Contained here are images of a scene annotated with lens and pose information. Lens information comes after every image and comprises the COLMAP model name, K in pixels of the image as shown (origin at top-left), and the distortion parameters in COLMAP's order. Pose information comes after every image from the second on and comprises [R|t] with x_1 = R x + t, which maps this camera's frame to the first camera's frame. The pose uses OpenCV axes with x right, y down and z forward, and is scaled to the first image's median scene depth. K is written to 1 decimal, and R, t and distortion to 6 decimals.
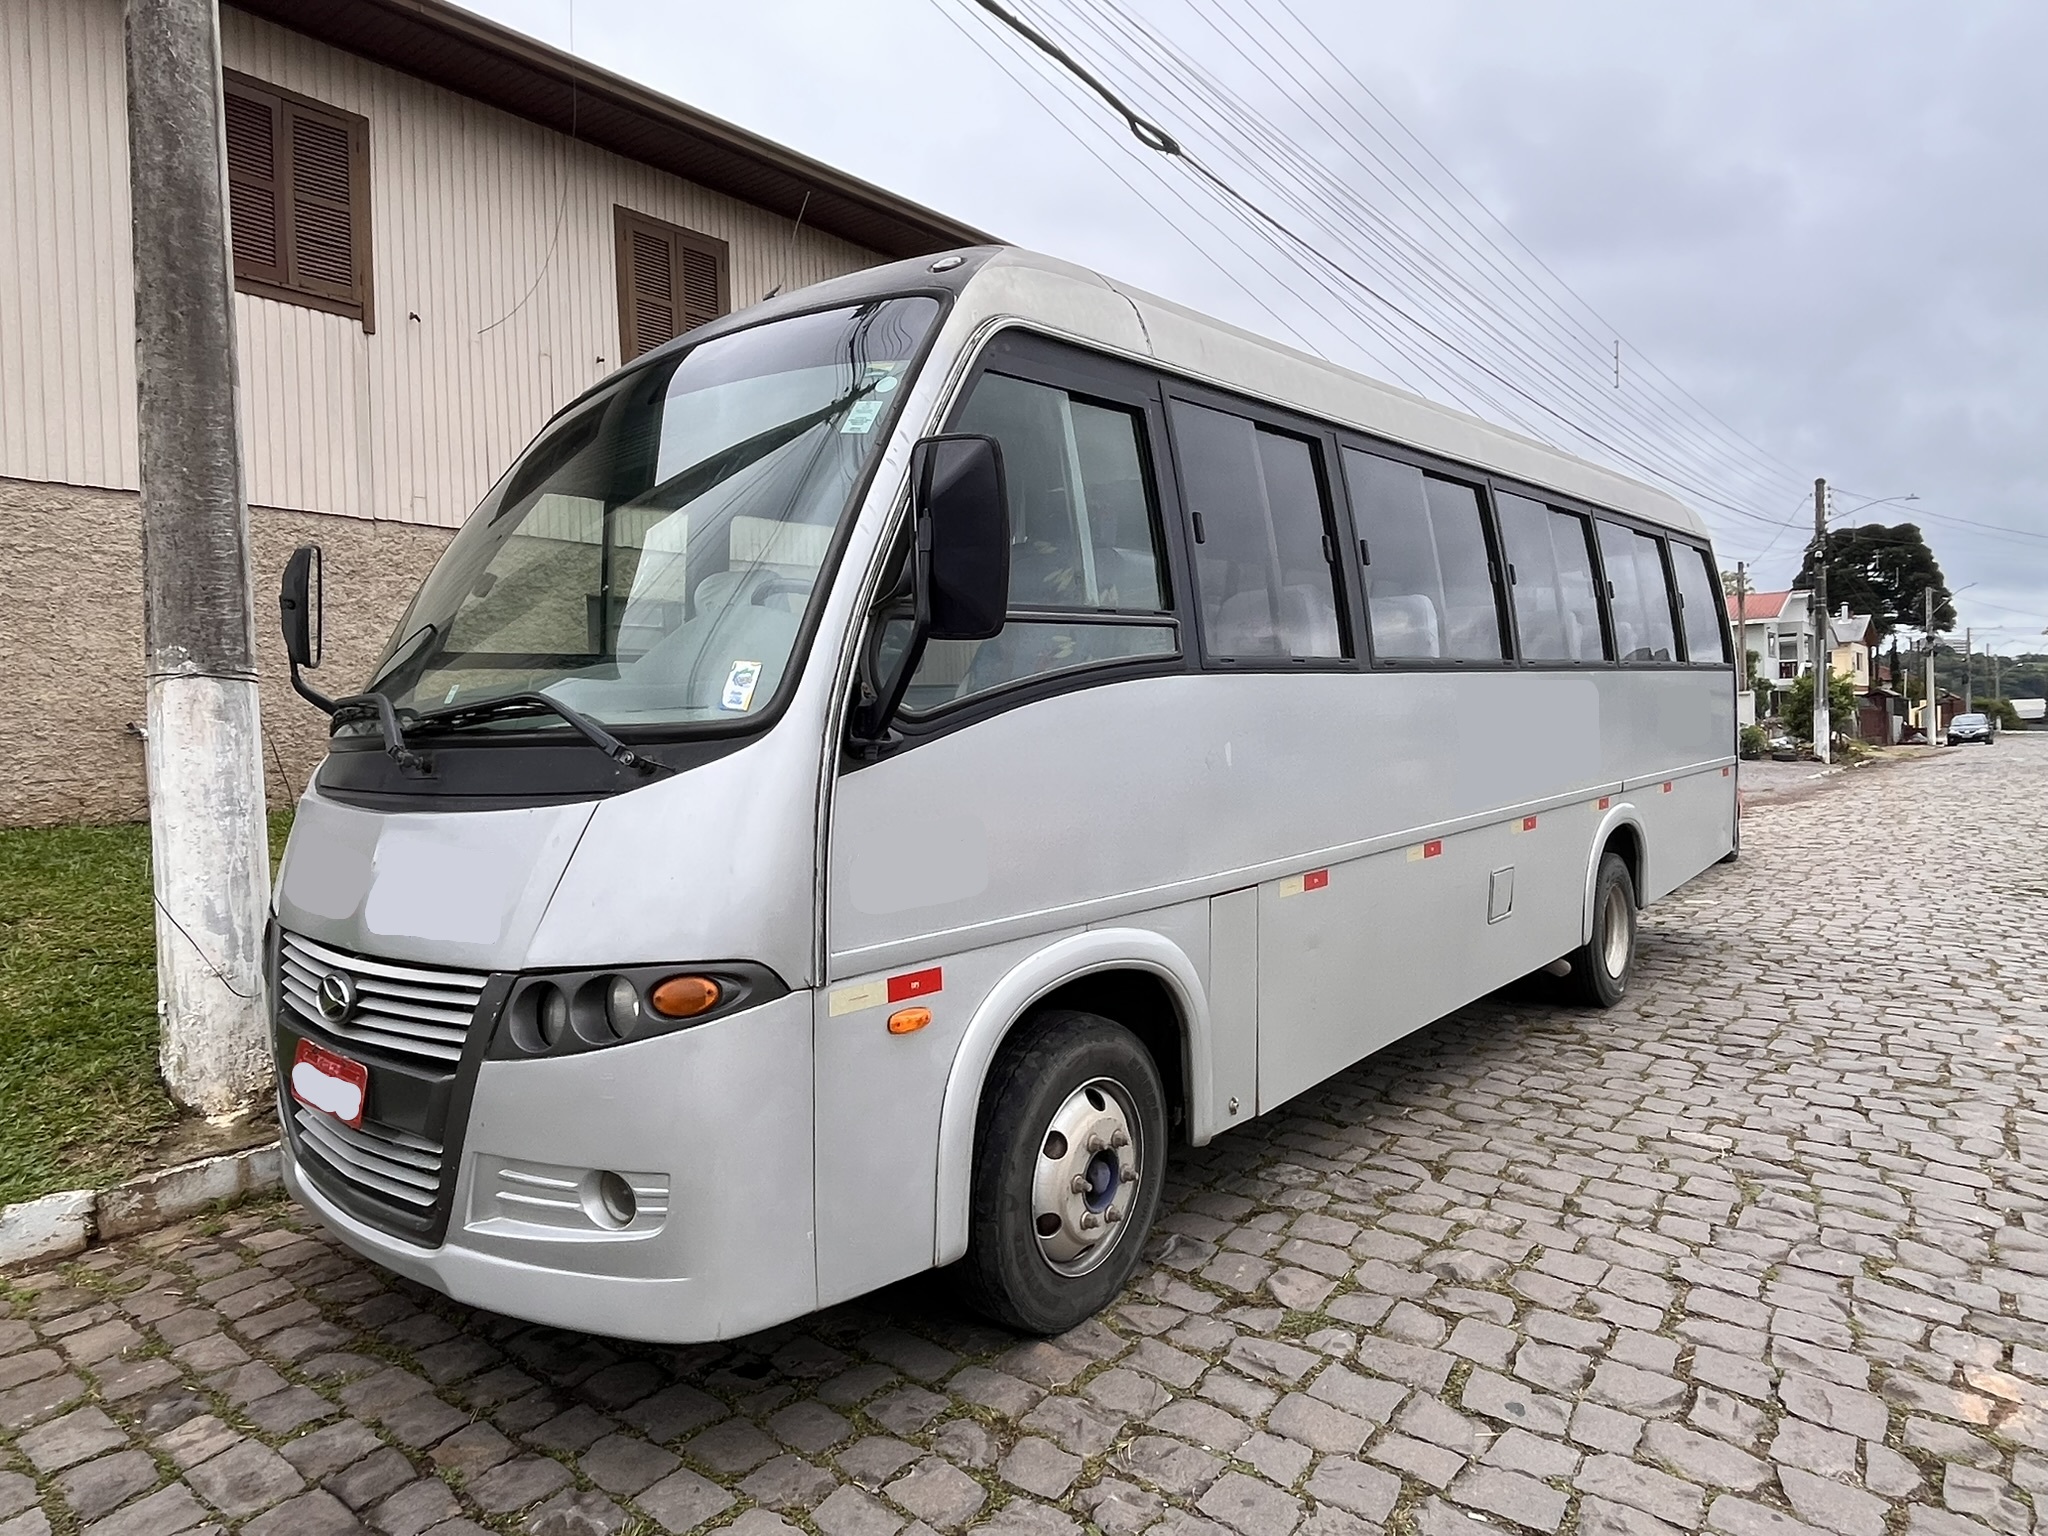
lens RADIAL K [[1238.8, 0, 1024.8], [0, 1238.8, 771.3], [0, 0, 1]] dist [-0.000628, -0.000489]
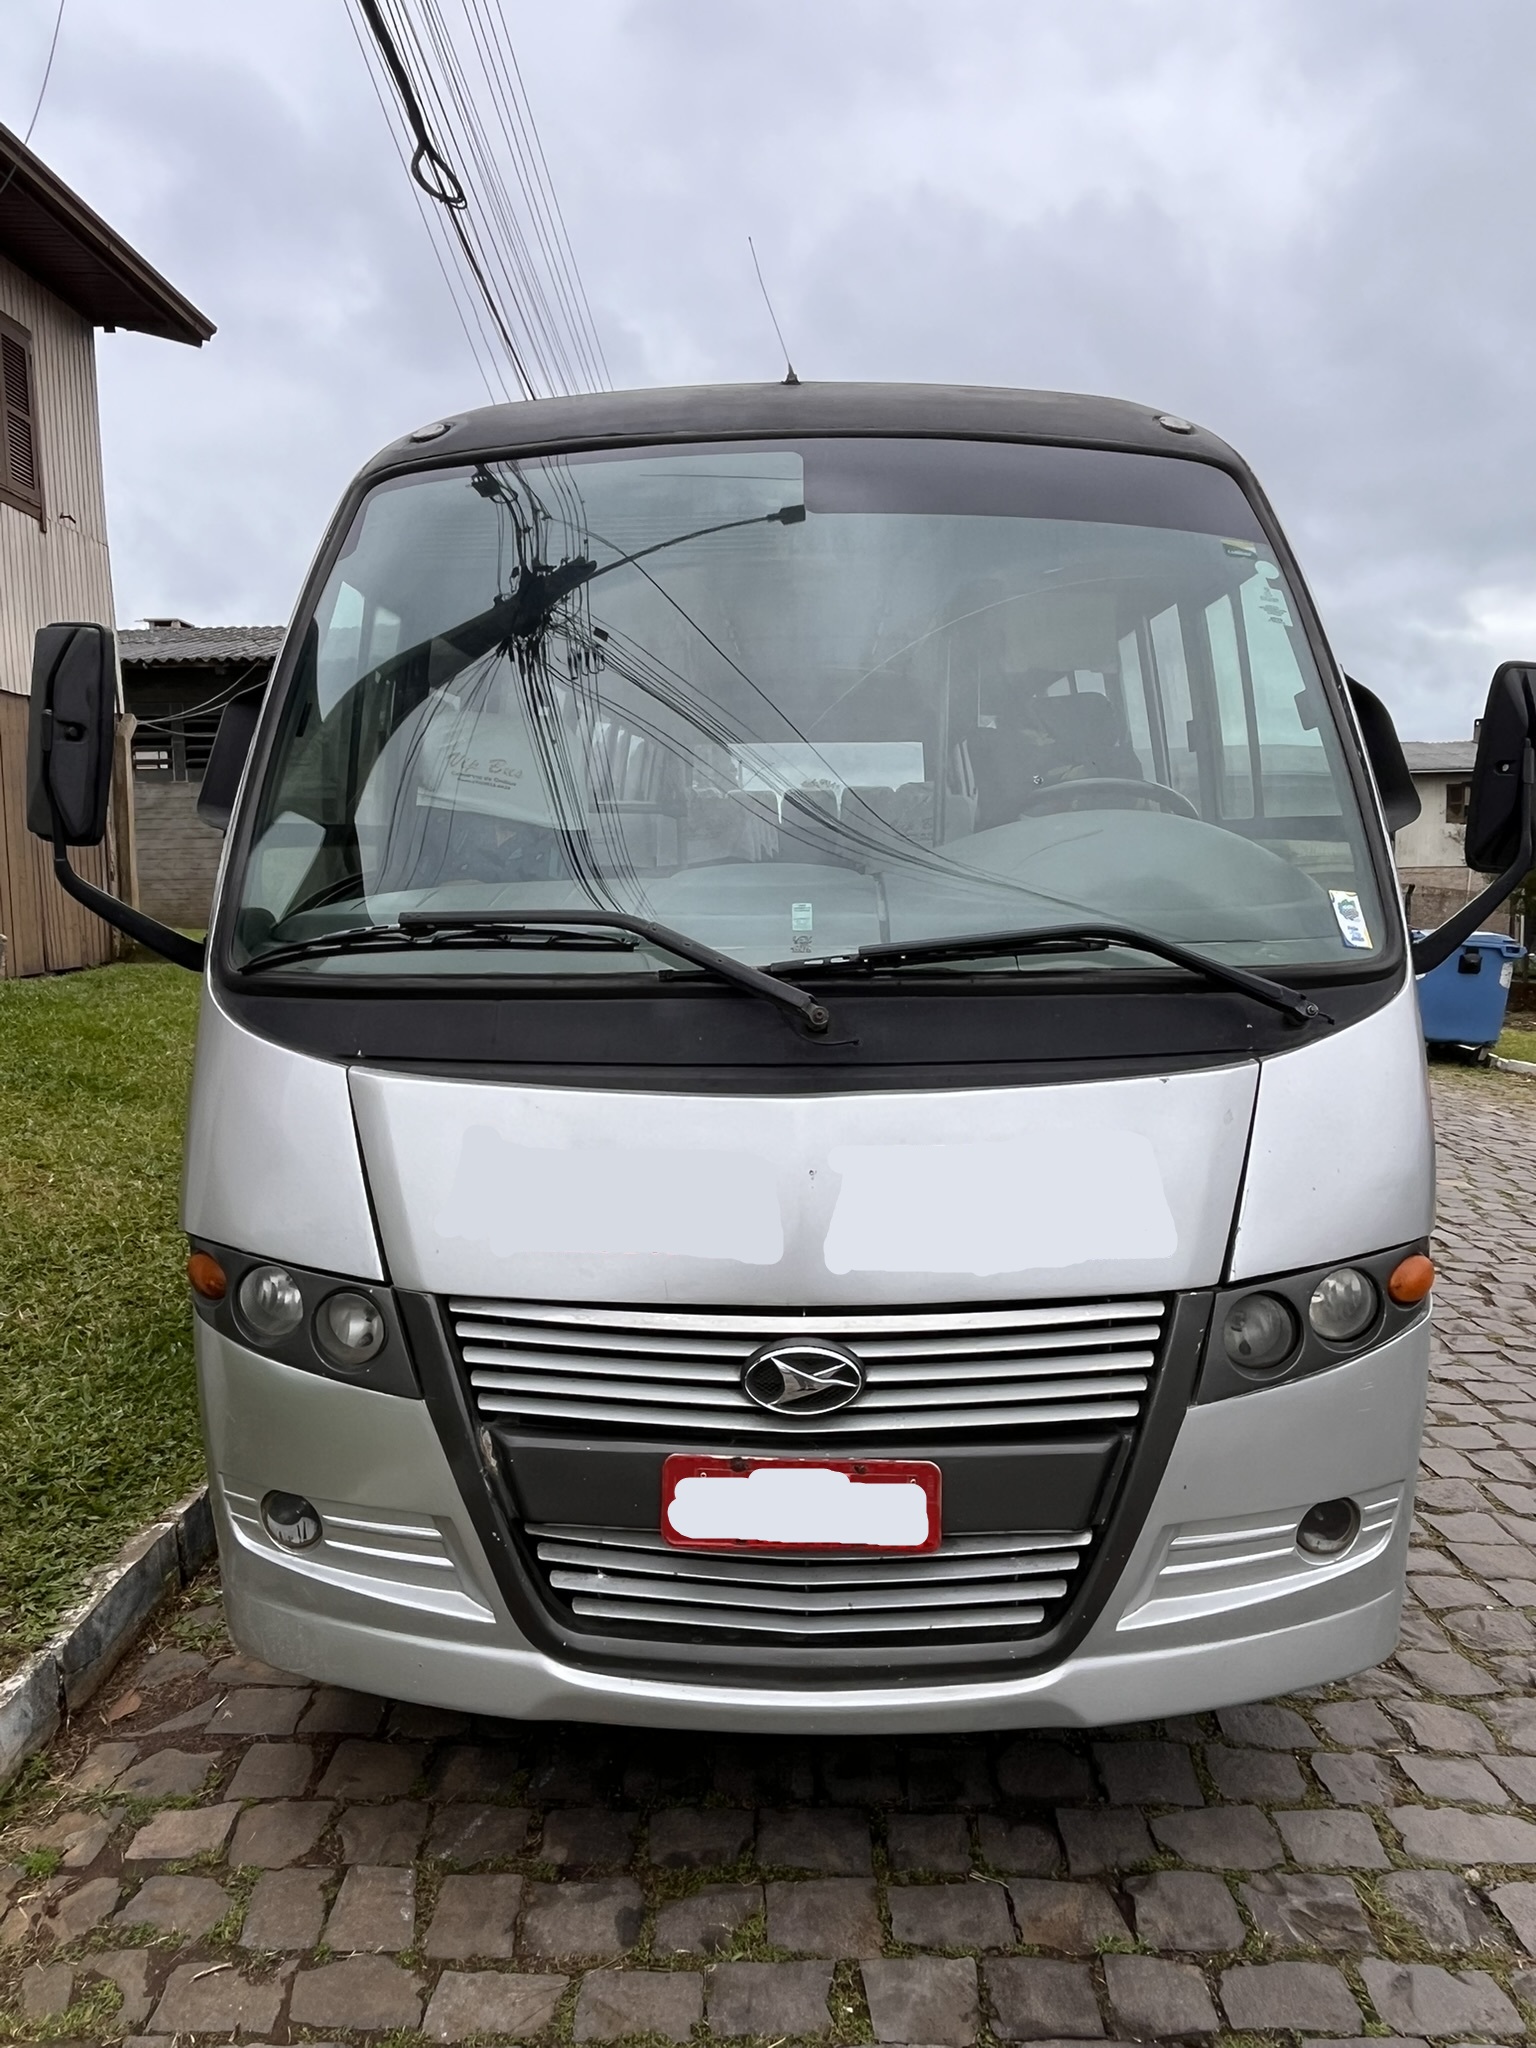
lens RADIAL K [[1383.8, 0, 768.5], [0, 1383.8, 1024.3], [0, 0, 1]] dist [-0.004424, -0.000059]
pose [[0.775967, -0.047723, 0.628966, -1.014558], [0.007716, 0.997777, 0.066188, -0.055293], [-0.630727, -0.046506, 0.774610, 0.438437]]
